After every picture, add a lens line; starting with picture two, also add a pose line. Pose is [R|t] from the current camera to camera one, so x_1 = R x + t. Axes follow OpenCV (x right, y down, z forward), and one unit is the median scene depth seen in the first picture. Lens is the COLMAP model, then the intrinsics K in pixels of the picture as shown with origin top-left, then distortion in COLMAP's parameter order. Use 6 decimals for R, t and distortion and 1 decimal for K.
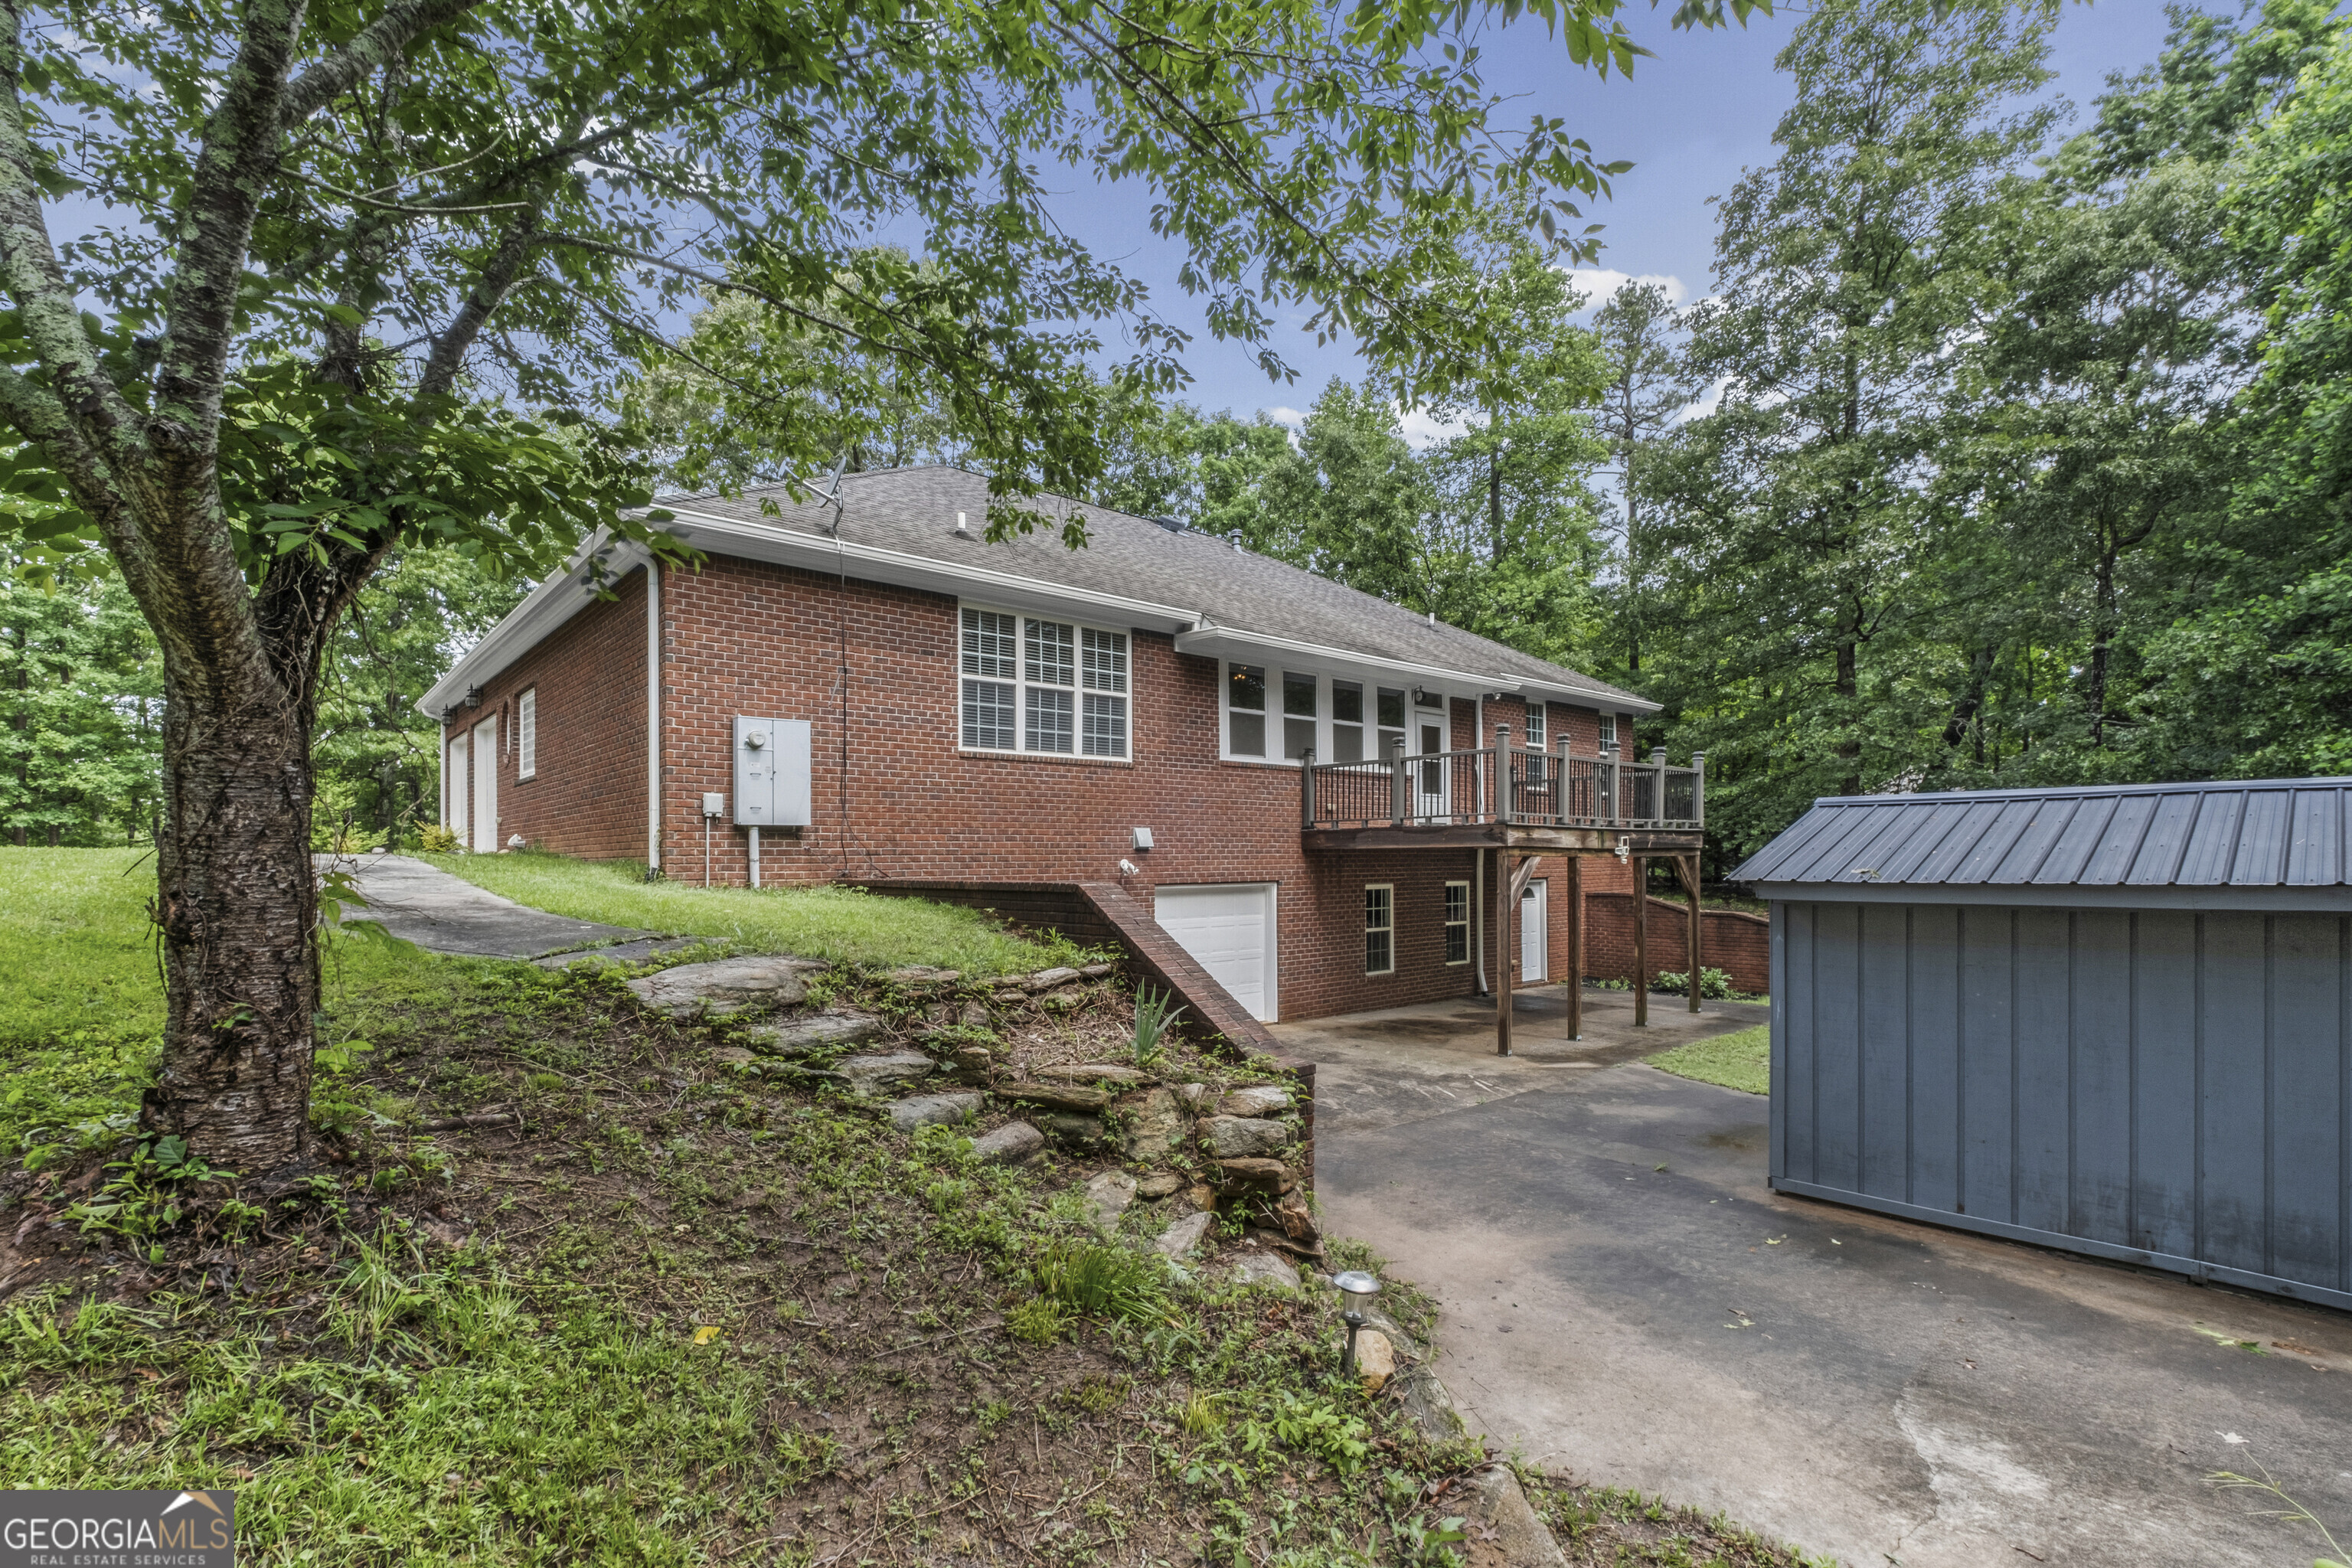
lens RADIAL K [[1046.9, 0, 1165.8], [0, 1046.9, 853.6], [0, 0, 1]] dist [-0.000055, -0.000056]
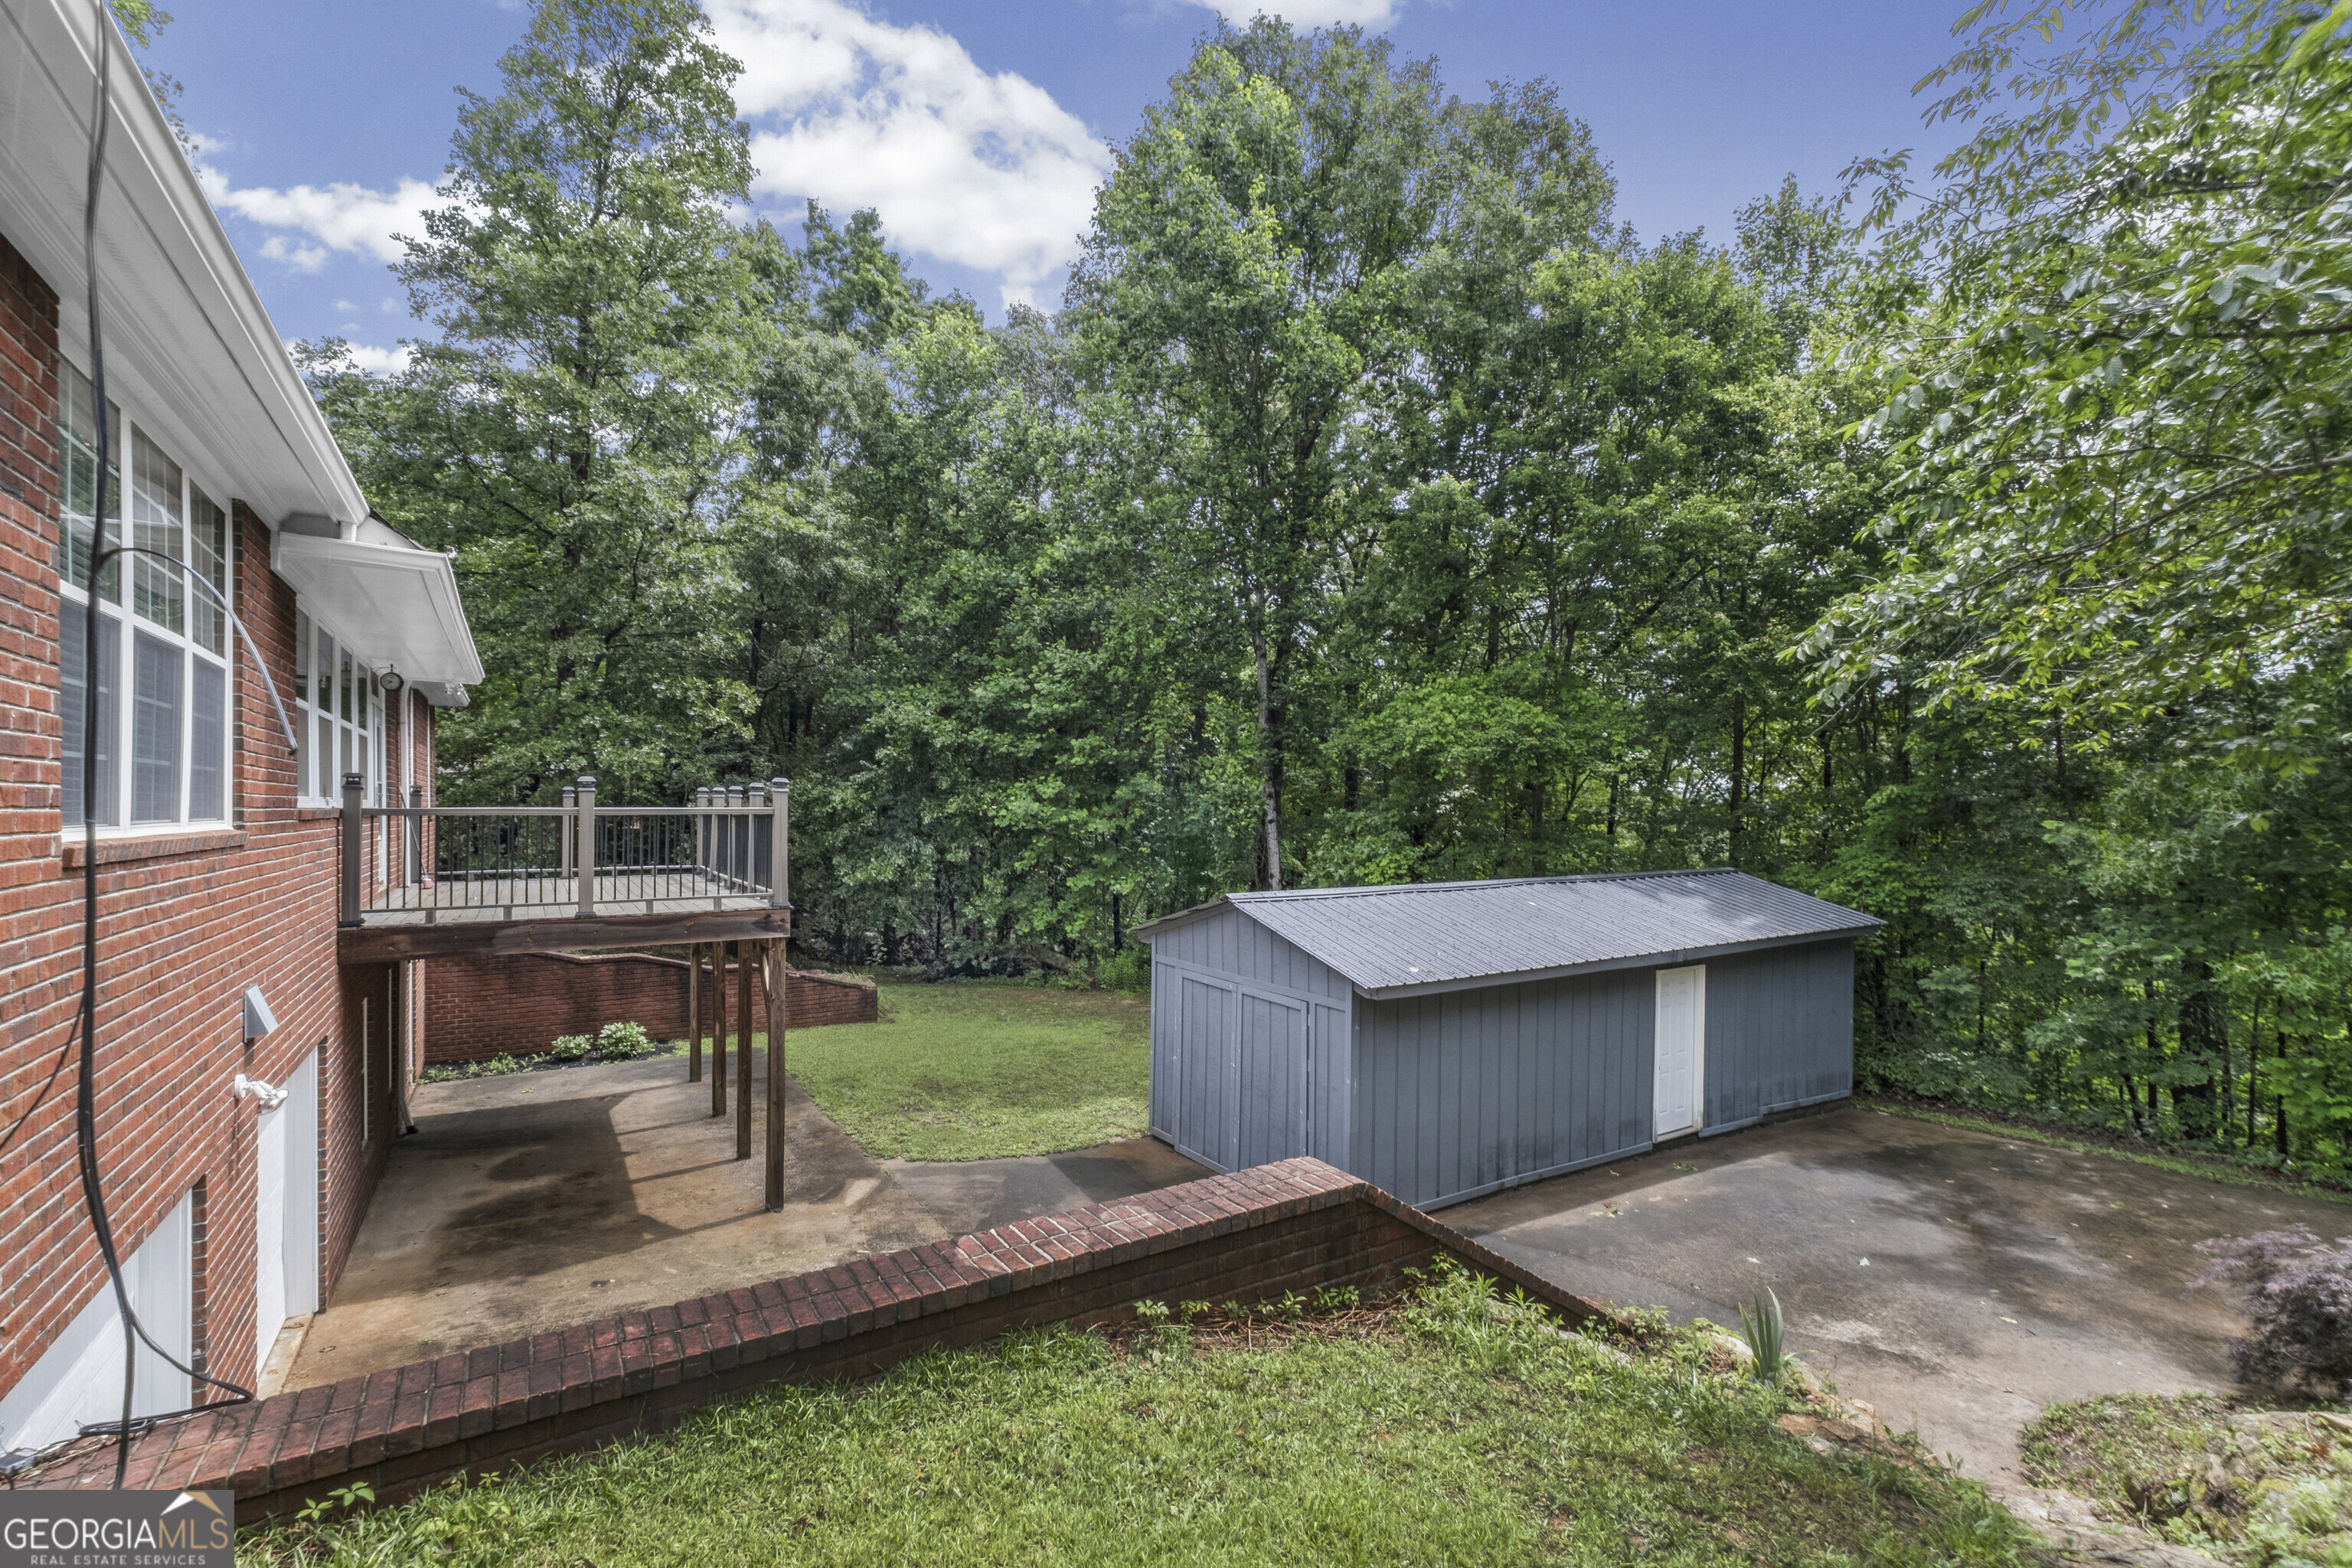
lens RADIAL K [[1036.3, 0, 1172.2], [0, 1036.3, 813.3], [0, 0, 1]] dist [0.001549, 0.000081]
pose [[0.154418, 0.001141, 0.988005, -0.341679], [-0.010749, 0.999942, 0.000525, -0.089801], [-0.987947, -0.010701, 0.154421, 0.530635]]
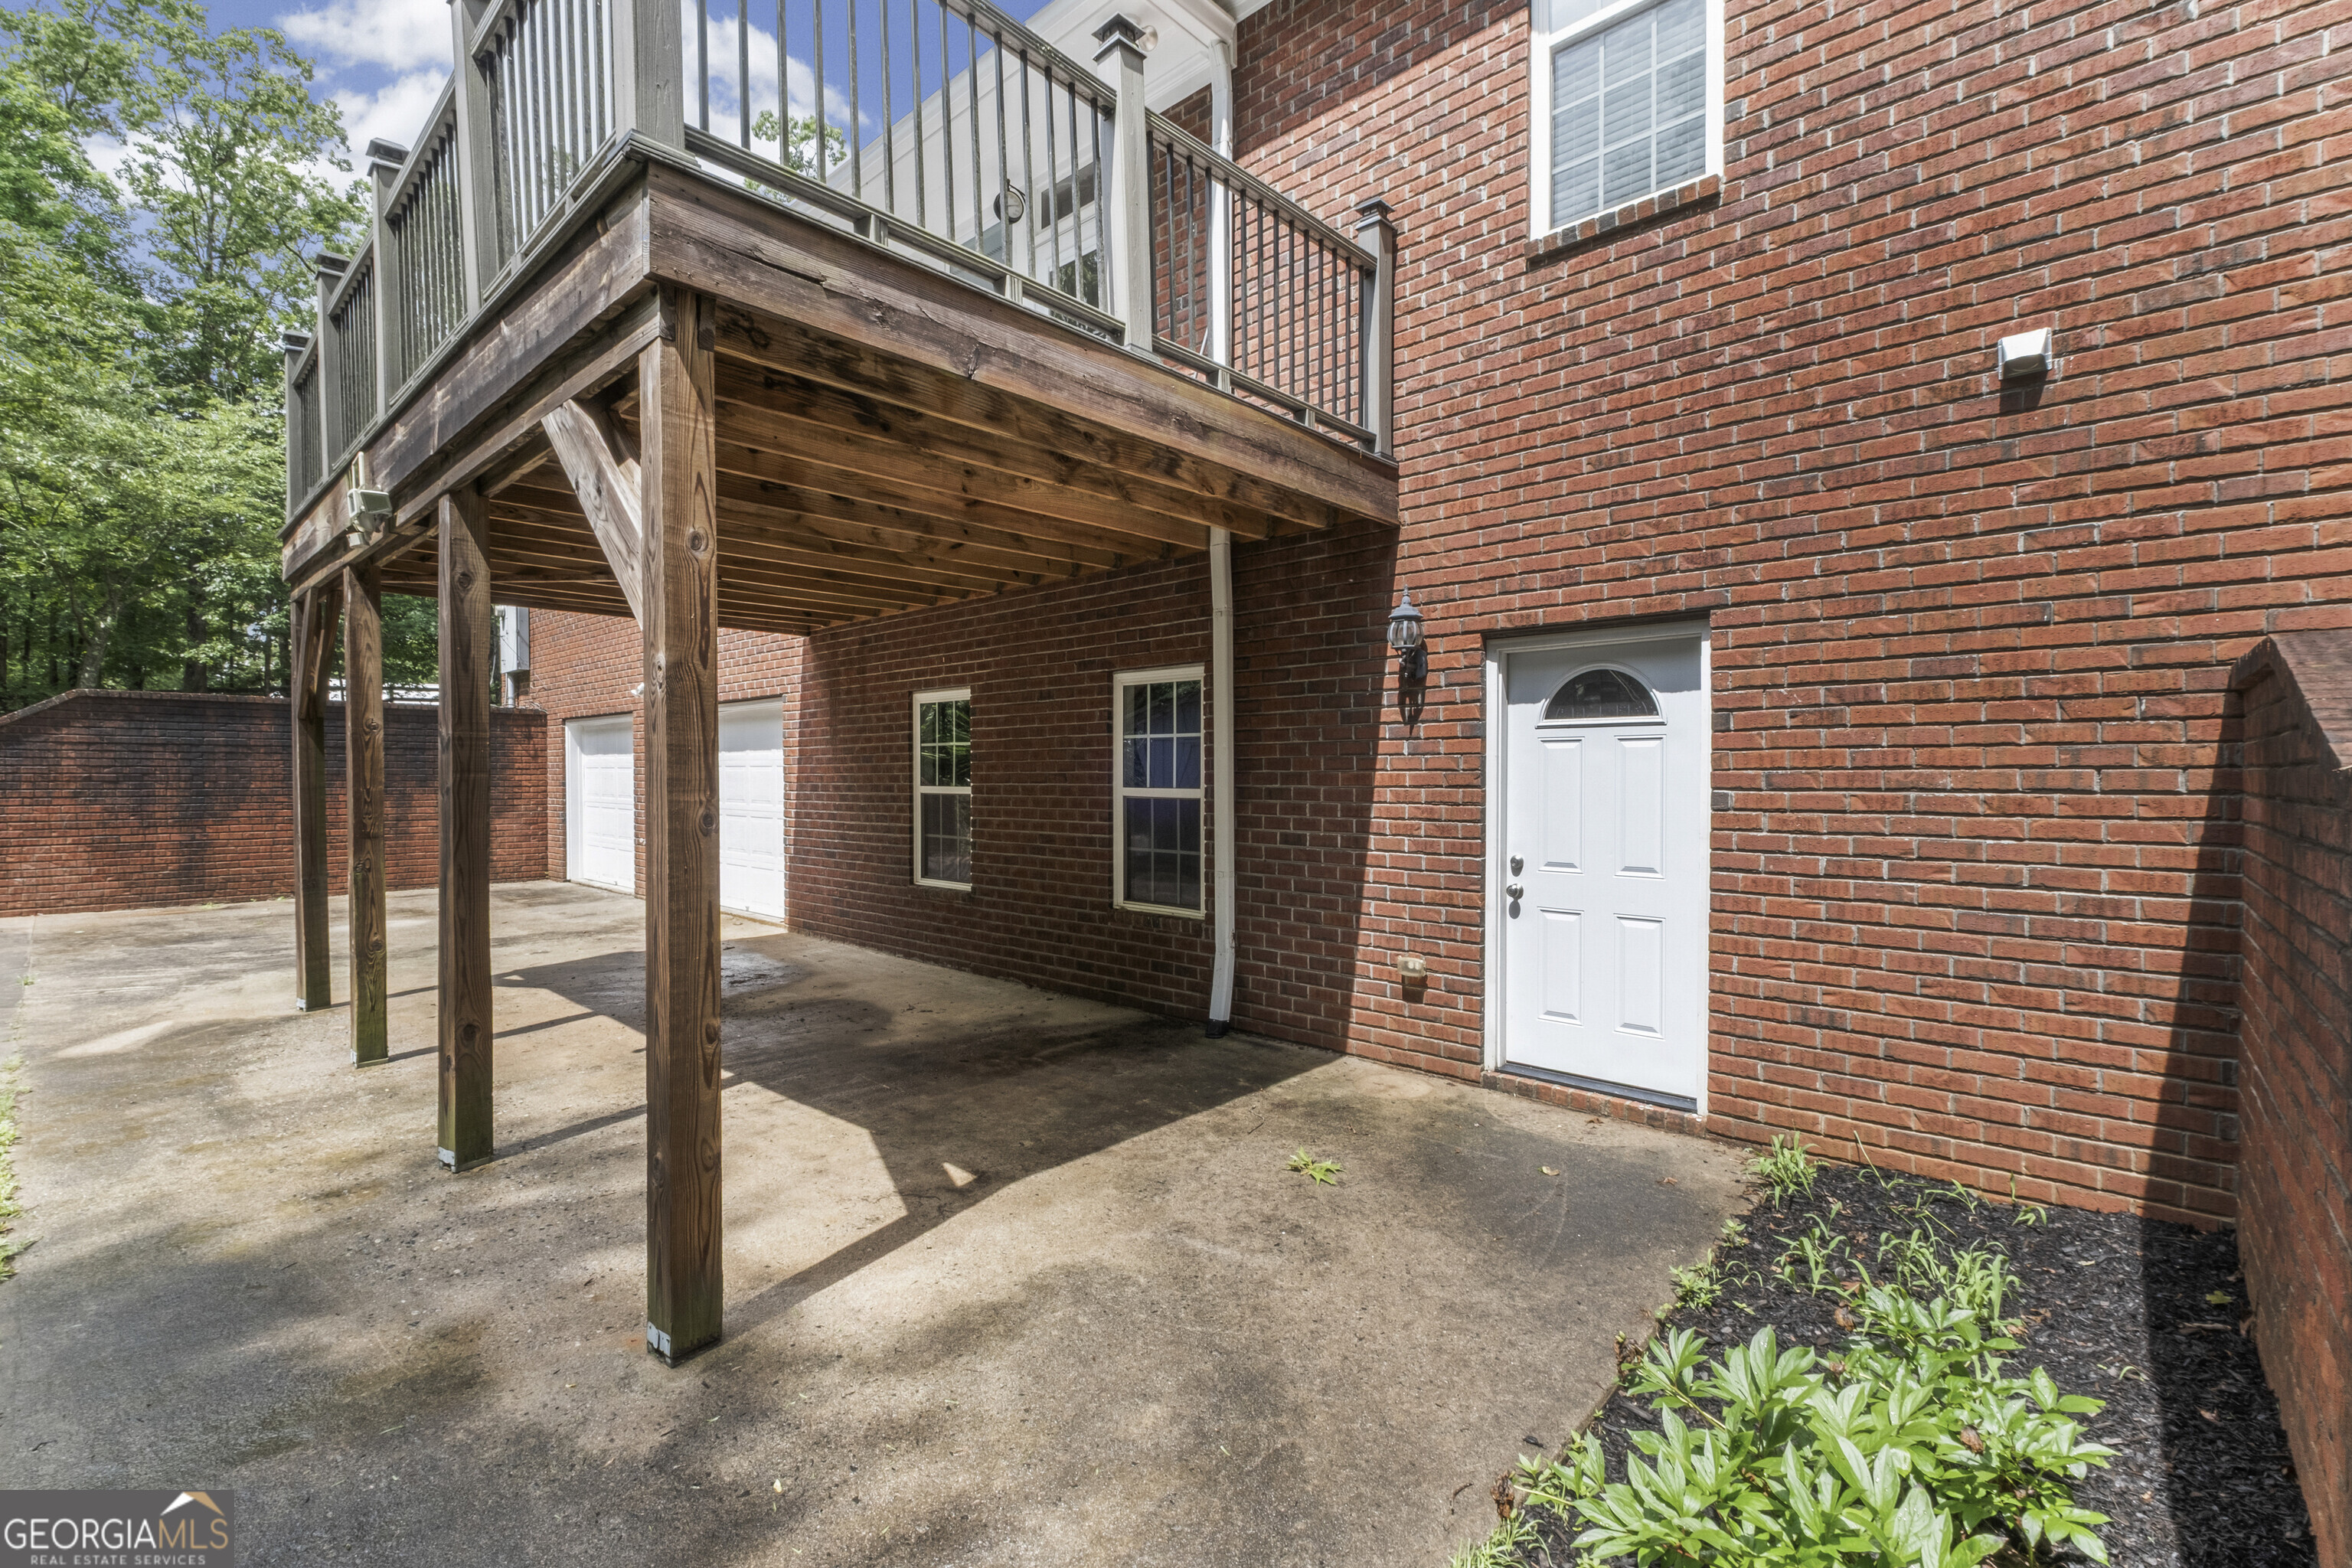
lens RADIAL K [[1031.3, 0, 1184.1], [0, 1031.3, 797.8], [0, 0, 1]] dist [0.002817, -0.004744]
pose [[0.119317, 0.026741, -0.992496, 0.755509], [0.004543, 0.999612, 0.027479, 0.072821], [0.992846, -0.007788, 0.119149, 1.197143]]
